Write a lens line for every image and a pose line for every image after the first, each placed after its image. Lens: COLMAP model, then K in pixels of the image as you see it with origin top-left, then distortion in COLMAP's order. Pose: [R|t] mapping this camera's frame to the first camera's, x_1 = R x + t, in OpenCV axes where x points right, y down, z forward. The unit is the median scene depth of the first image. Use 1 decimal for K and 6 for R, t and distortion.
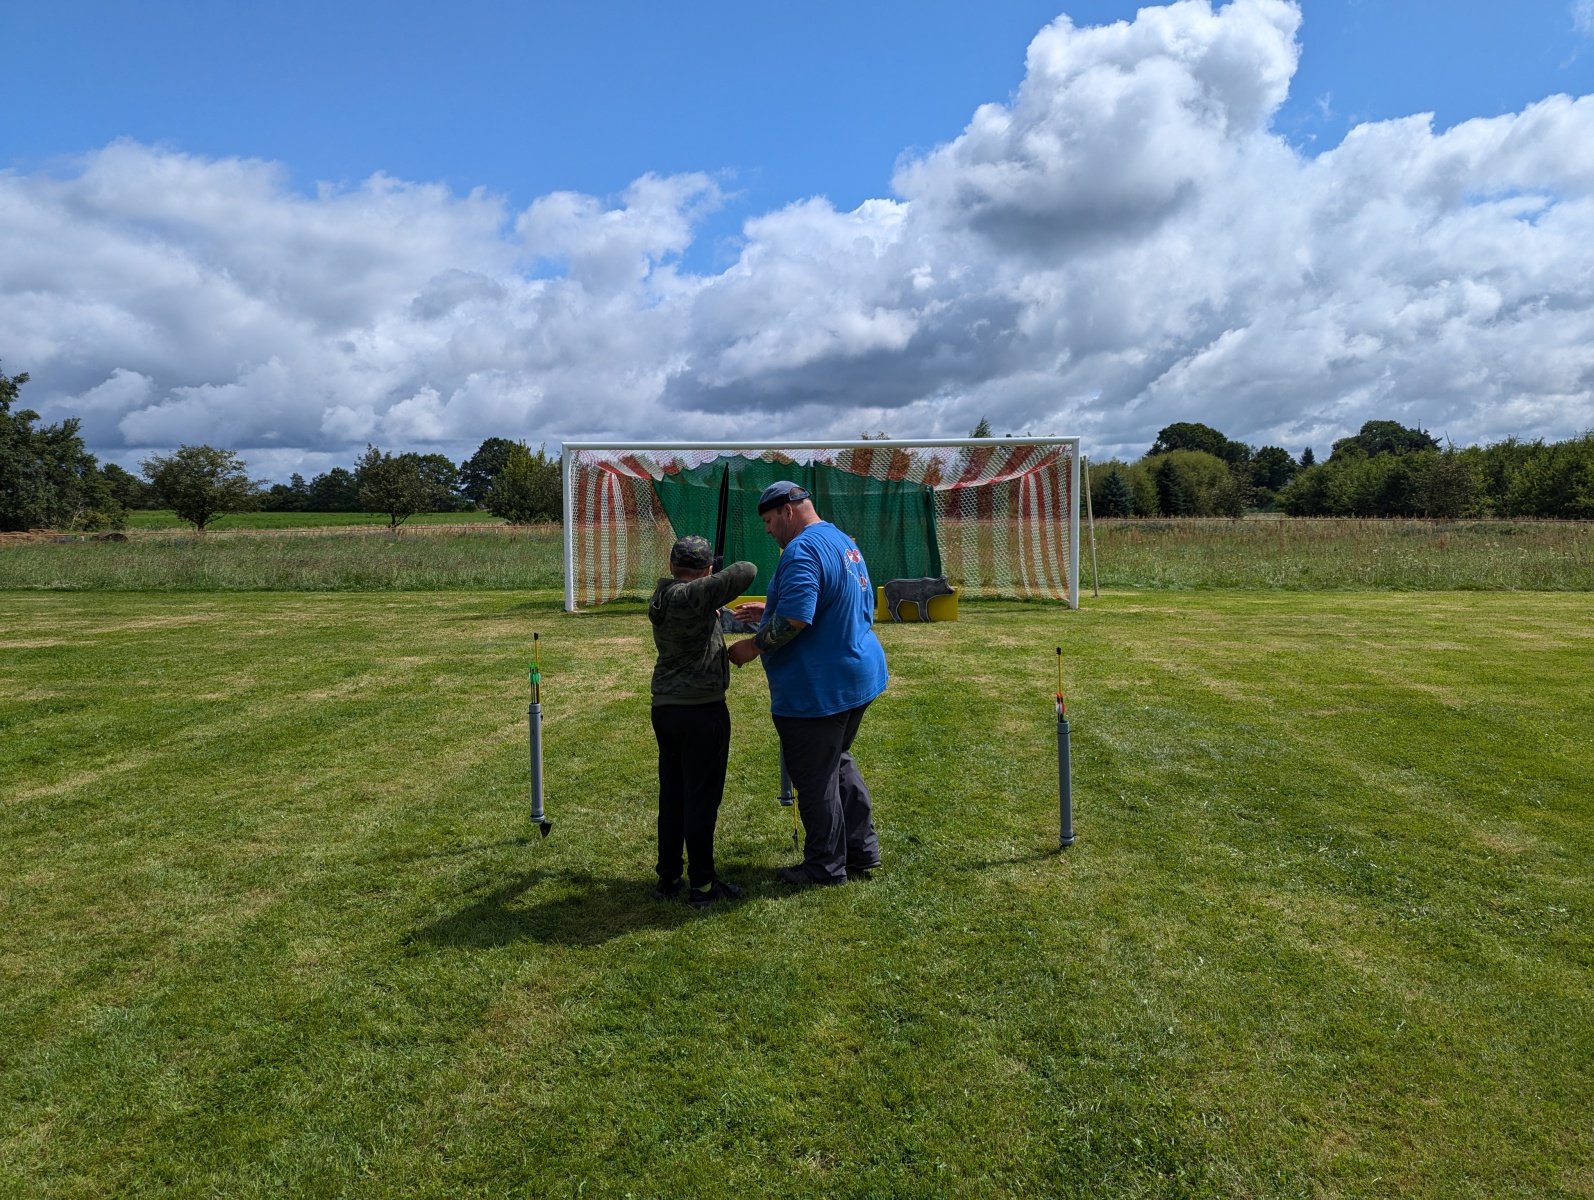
lens RADIAL K [[1127.6, 0, 788.2], [0, 1127.6, 585.5], [0, 0, 1]] dist [0.043963, -0.048049]
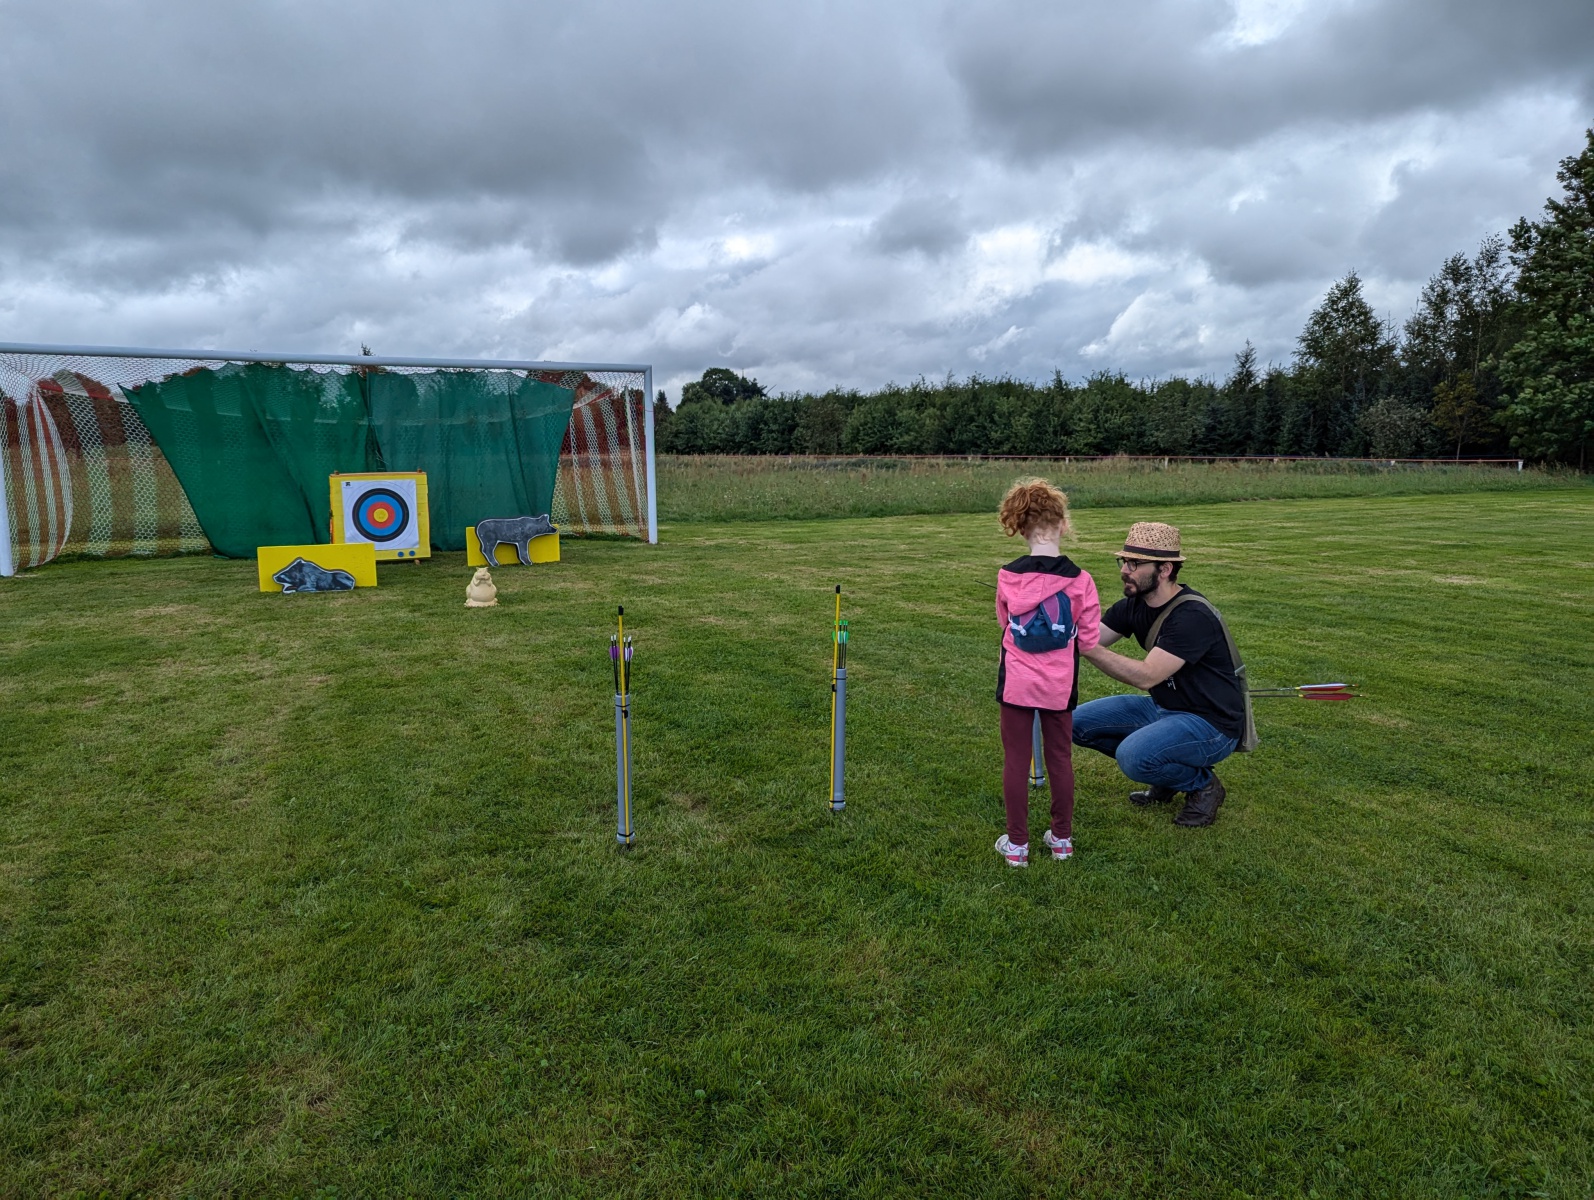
lens RADIAL K [[1127.6, 0, 812.8], [0, 1127.6, 585.3], [0, 0, 1]] dist [0.043963, -0.048049]
pose [[0.842164, -0.062755, 0.535557, -0.136105], [0.033385, 0.997367, 0.064370, -0.001749], [-0.538187, -0.036331, 0.842042, 0.092077]]
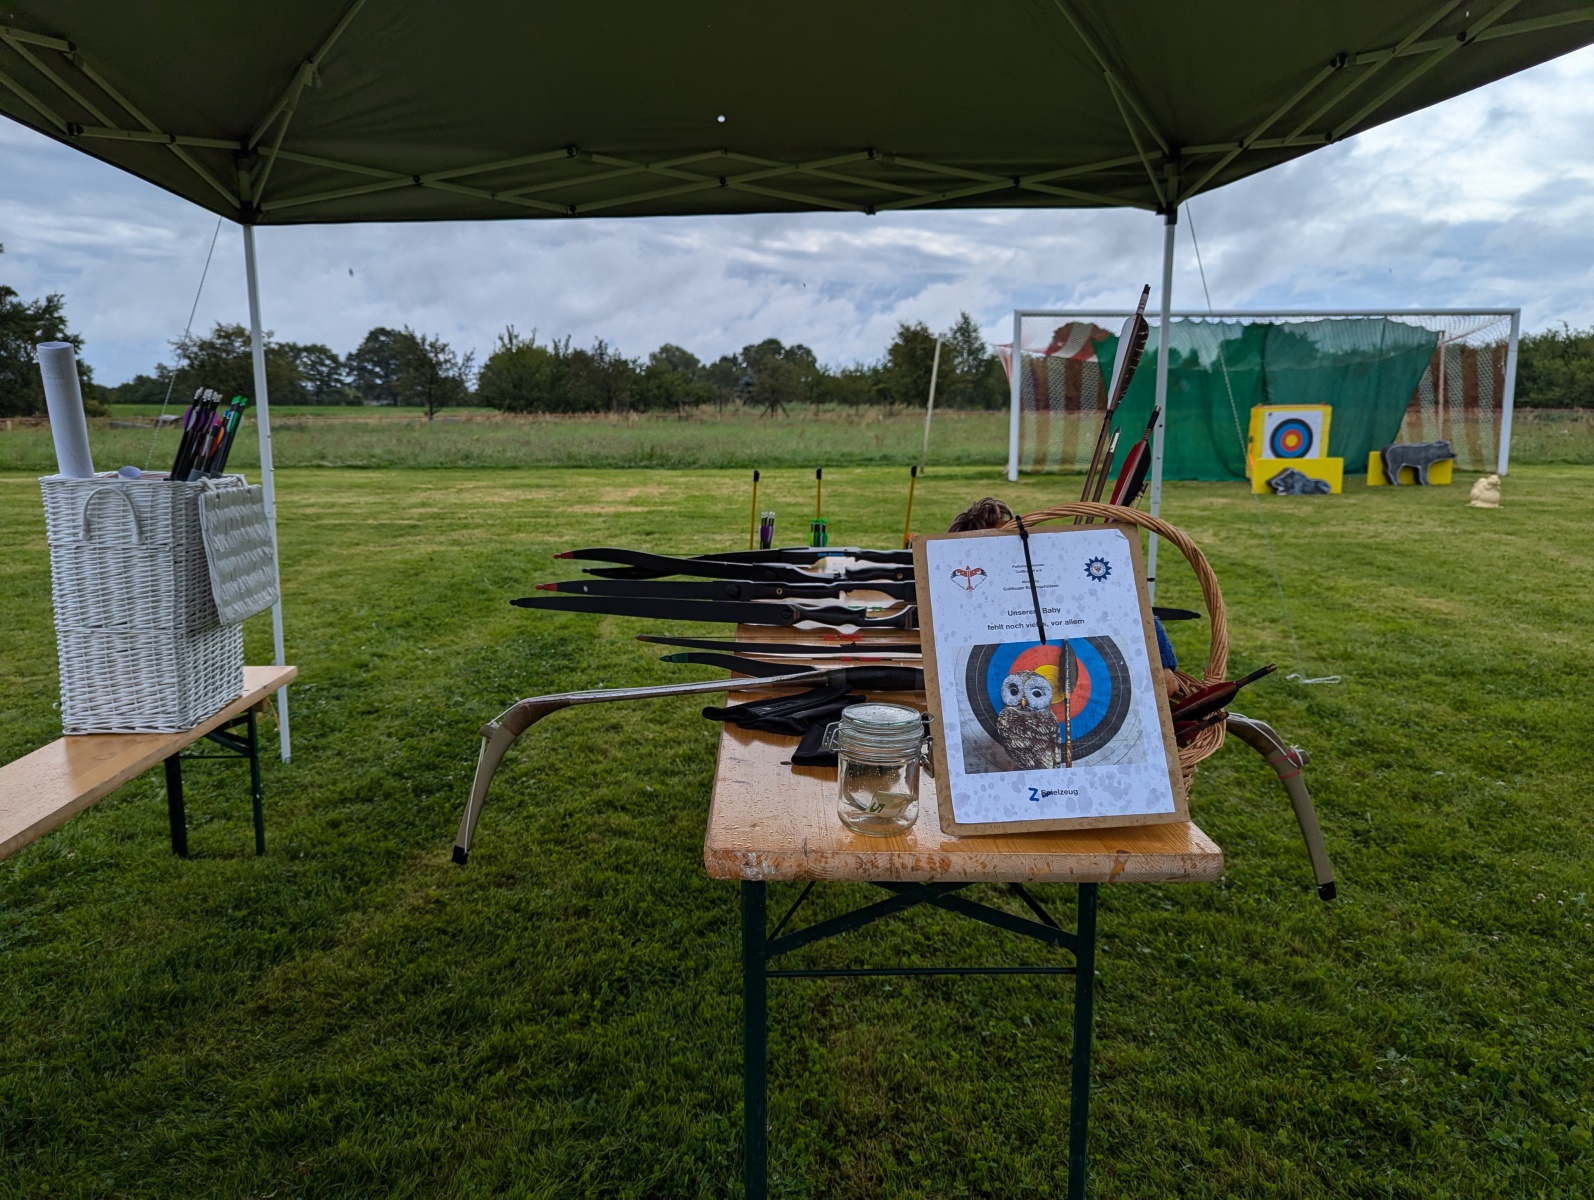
lens RADIAL K [[1127.6, 0, 767.8], [0, 1127.6, 595.5], [0, 0, 1]] dist [0.043963, -0.048049]
pose [[0.994750, -0.011907, 0.101636, -0.469883], [0.002000, 0.995280, 0.097026, 0.023763], [-0.102312, -0.096314, 0.990079, 0.011016]]
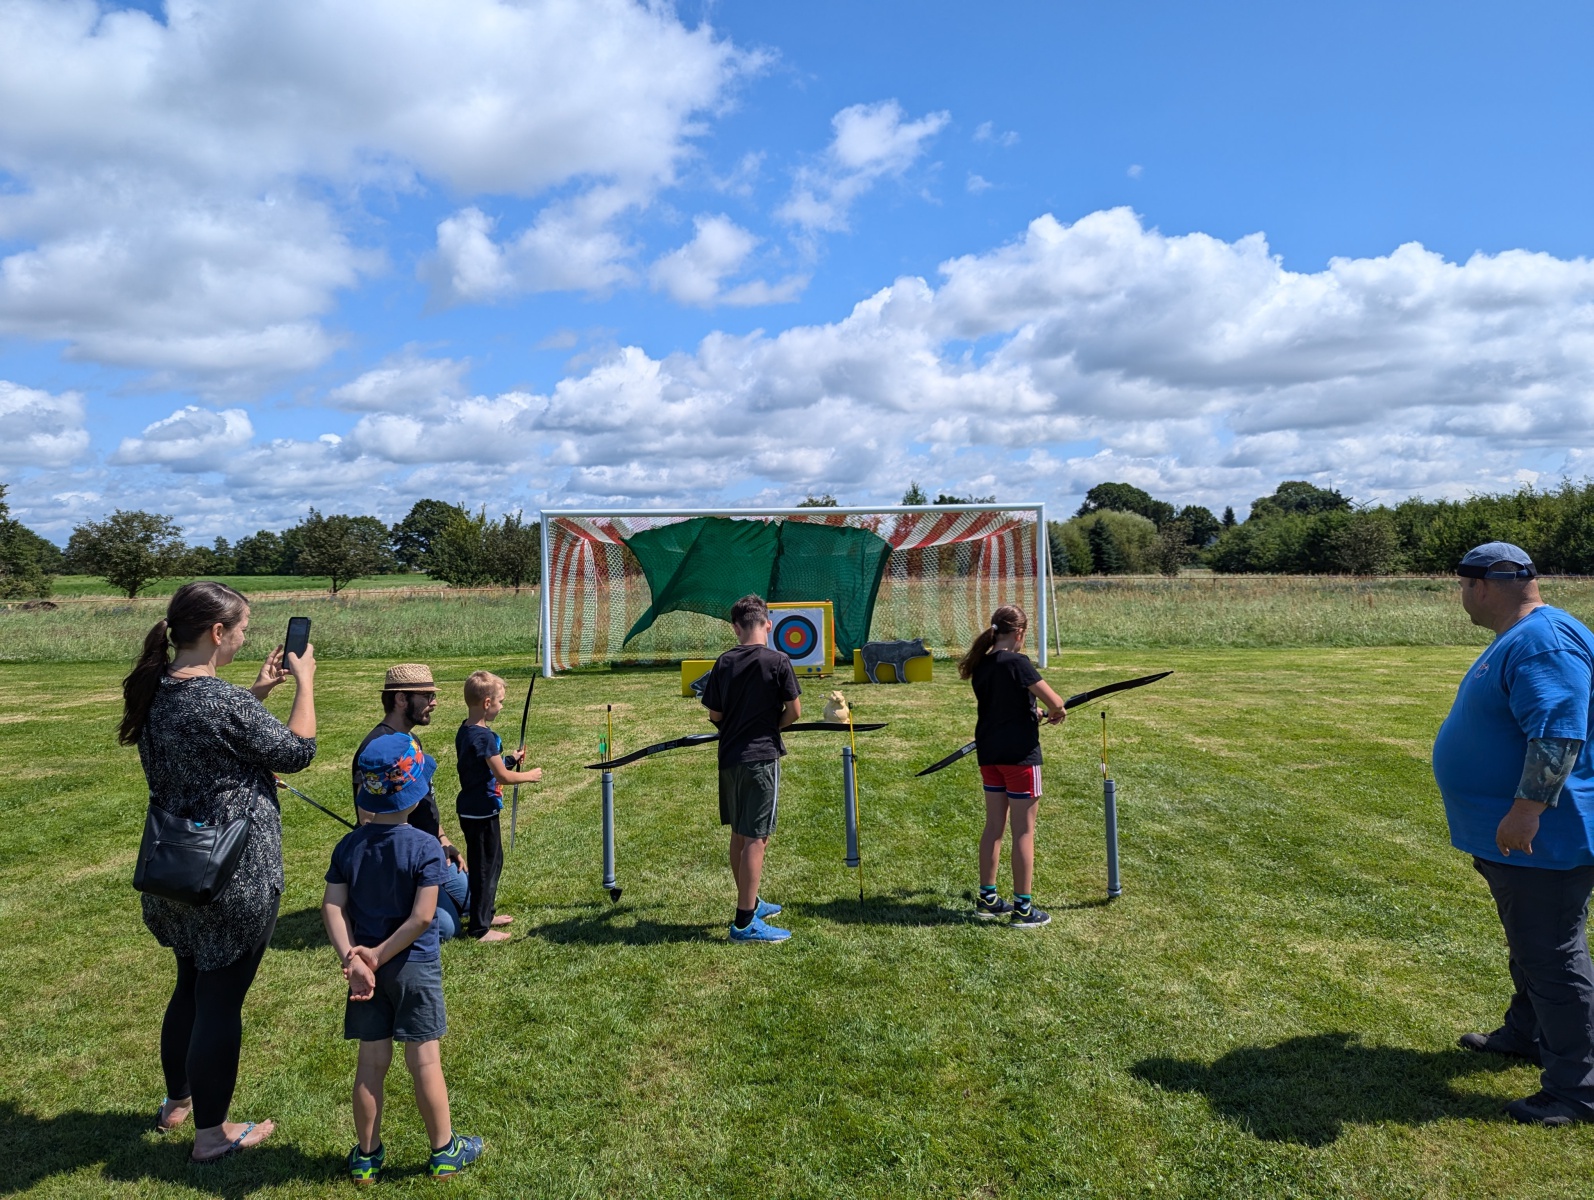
lens RADIAL K [[1127.6, 0, 796.4], [0, 1127.6, 571.4], [0, 0, 1]] dist [0.043963, -0.048049]
pose [[0.997896, -0.007664, 0.064378, -0.033193], [0.011811, 0.997861, -0.064292, -0.003526], [-0.063747, 0.064917, 0.995852, -0.018642]]
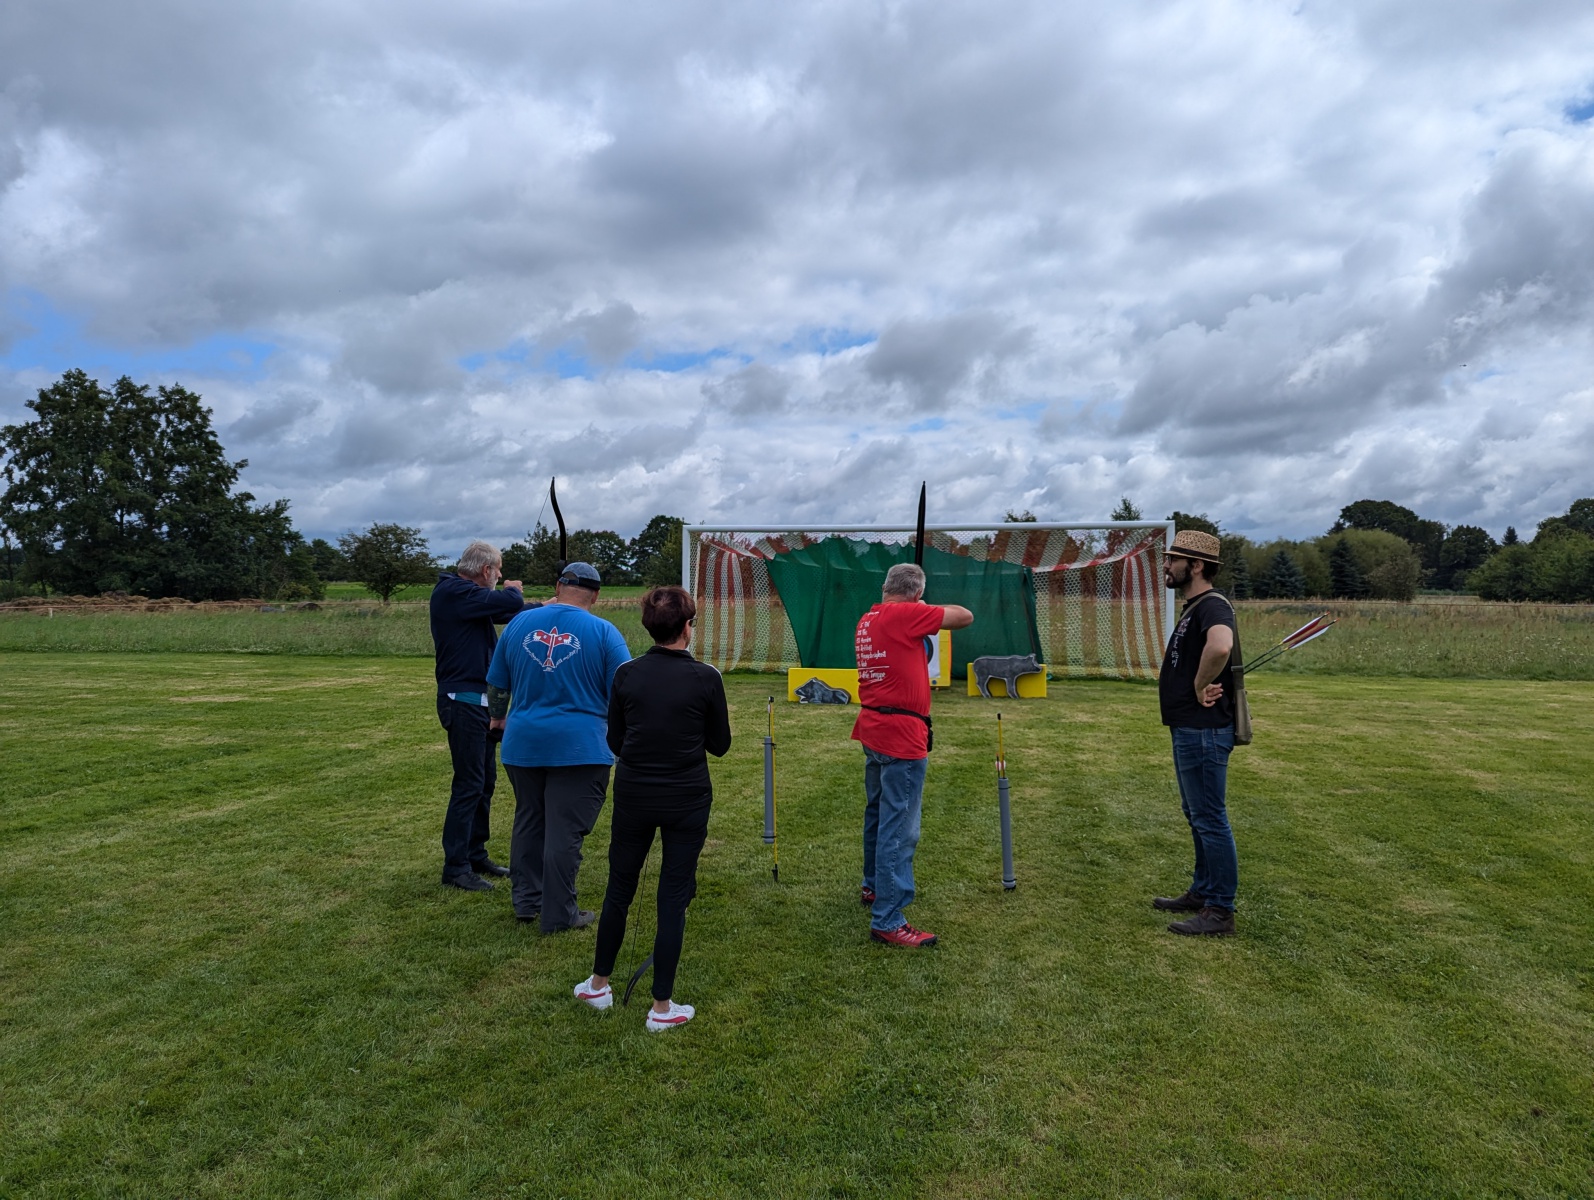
lens RADIAL K [[1127.6, 0, 791.6], [0, 1127.6, 574.3], [0, 0, 1]] dist [0.043963, -0.048049]
pose [[0.990134, 0.008560, -0.139859, 0.051370], [-0.019331, 0.996933, -0.075837, 0.001099], [0.138781, 0.077793, 0.987263, -0.050713]]
